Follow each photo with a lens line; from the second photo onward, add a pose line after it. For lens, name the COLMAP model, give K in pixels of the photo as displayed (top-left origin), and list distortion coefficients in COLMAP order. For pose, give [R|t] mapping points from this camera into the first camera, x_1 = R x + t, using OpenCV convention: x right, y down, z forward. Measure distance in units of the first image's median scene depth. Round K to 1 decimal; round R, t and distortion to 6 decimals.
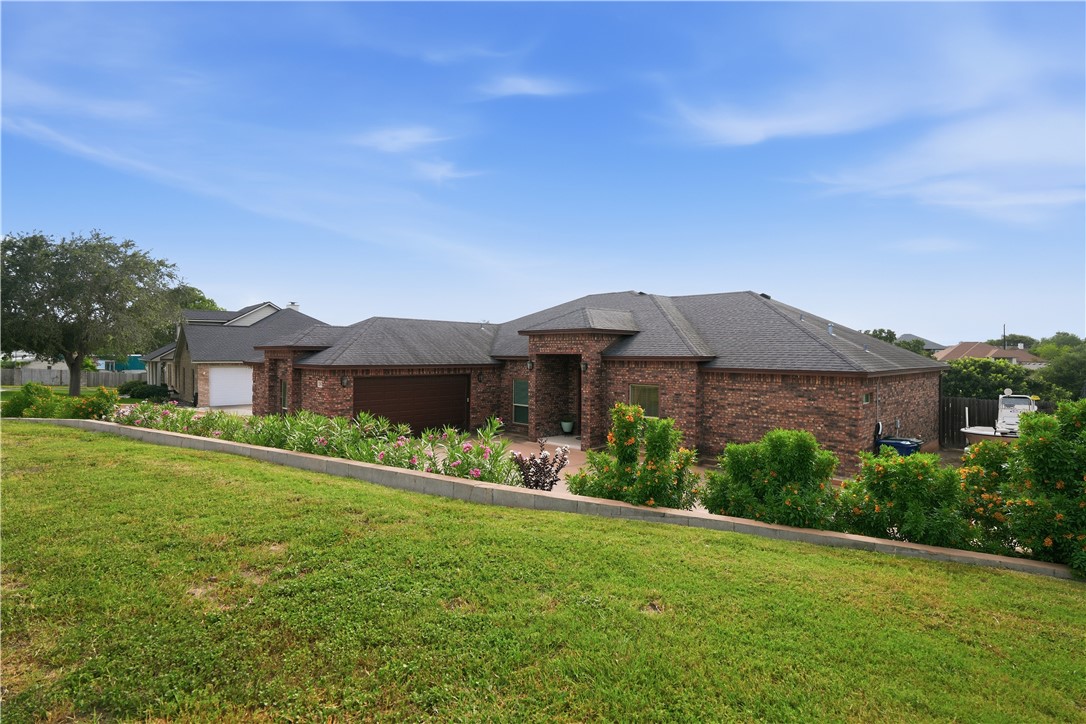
lens RADIAL K [[569.2, 0, 543.4], [0, 569.2, 359.5], [0, 0, 1]] dist [0.005800, 0.000436]
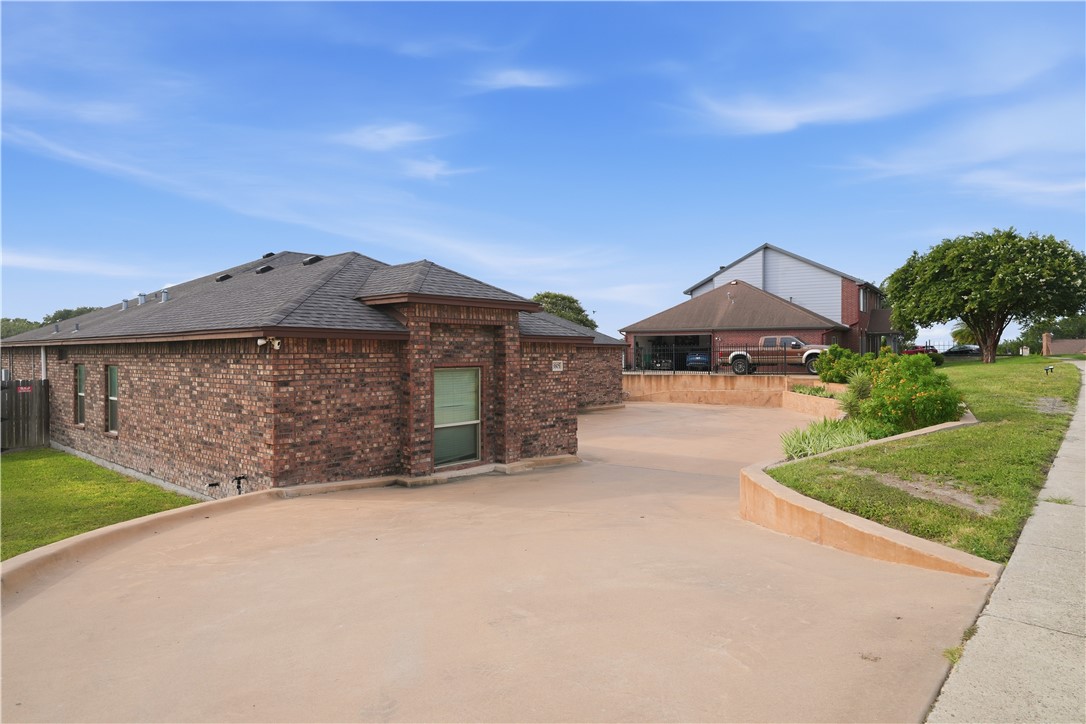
lens RADIAL K [[641.4, 0, 542.0], [0, 641.4, 354.0], [0, 0, 1]] dist [-0.001022, -0.000038]
pose [[-0.062426, -0.009693, 0.998003, -1.162195], [0.009262, 0.999904, 0.010291, 0.022131], [-0.998007, 0.009886, -0.062330, 1.085310]]
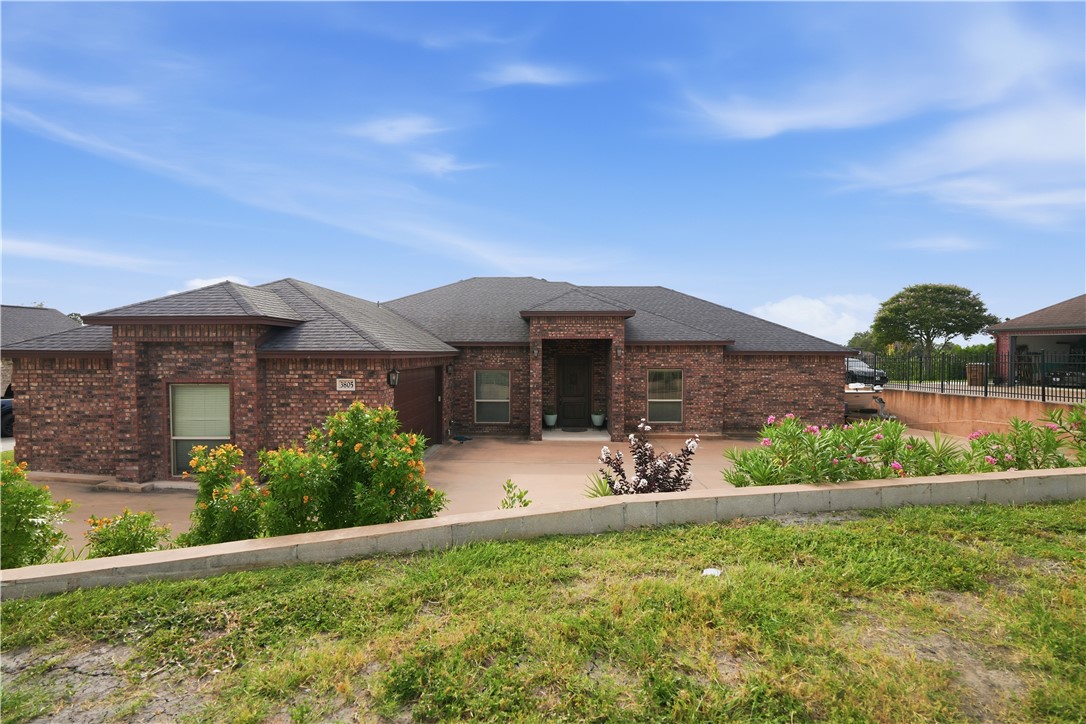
lens RADIAL K [[512.3, 0, 542.1], [0, 512.3, 368.4], [0, 0, 1]] dist [0.000736, -0.000555]
pose [[0.717846, -0.028372, 0.695623, -0.623192], [0.011026, 0.999507, 0.029388, 0.014007], [-0.696114, -0.013426, 0.717805, 0.495770]]
